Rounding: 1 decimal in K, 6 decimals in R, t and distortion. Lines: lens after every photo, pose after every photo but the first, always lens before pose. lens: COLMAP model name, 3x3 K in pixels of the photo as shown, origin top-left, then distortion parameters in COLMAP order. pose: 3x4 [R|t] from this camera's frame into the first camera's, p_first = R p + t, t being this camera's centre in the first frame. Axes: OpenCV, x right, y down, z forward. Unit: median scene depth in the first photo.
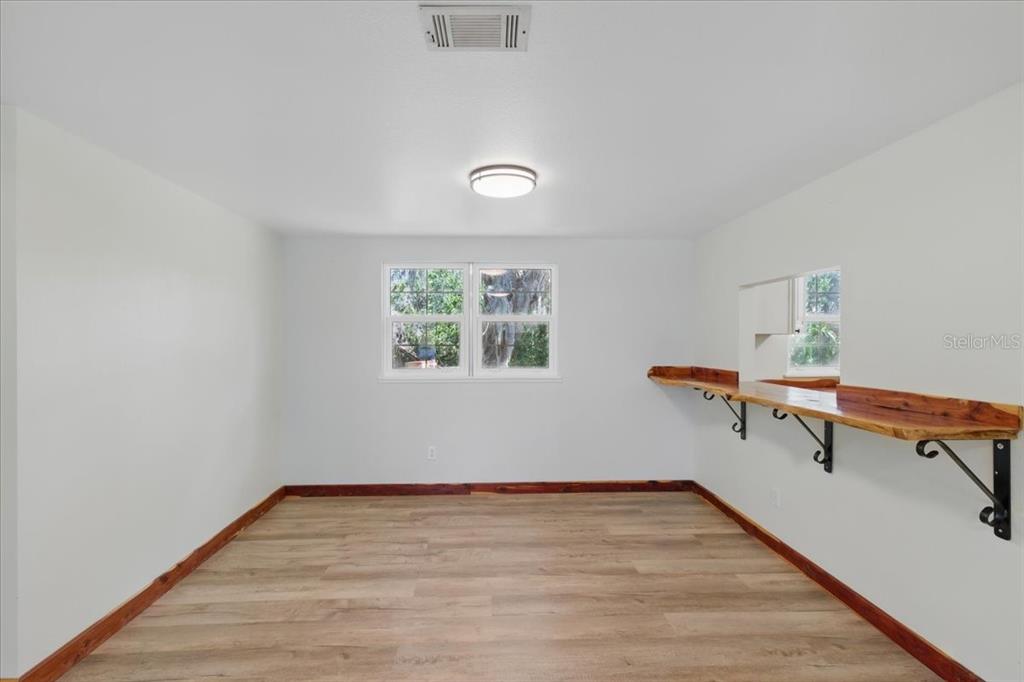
lens RADIAL K [[468.2, 0, 493.5], [0, 468.2, 343.0], [0, 0, 1]] dist [-0.008171, 0.001021]
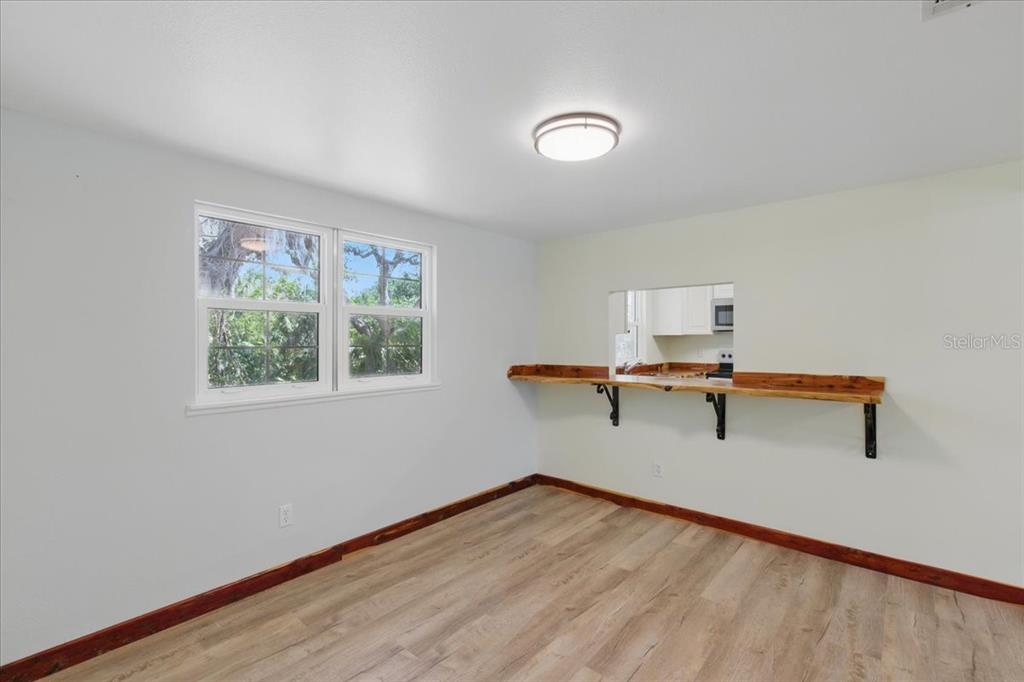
lens RADIAL K [[468.2, 0, 509.1], [0, 468.2, 339.2], [0, 0, 1]] dist [-0.008171, 0.001021]
pose [[0.667691, 0.003832, 0.744429, -0.509305], [0.006679, 0.999916, -0.011137, 0.004548], [-0.744409, 0.012408, 0.667609, 0.435919]]
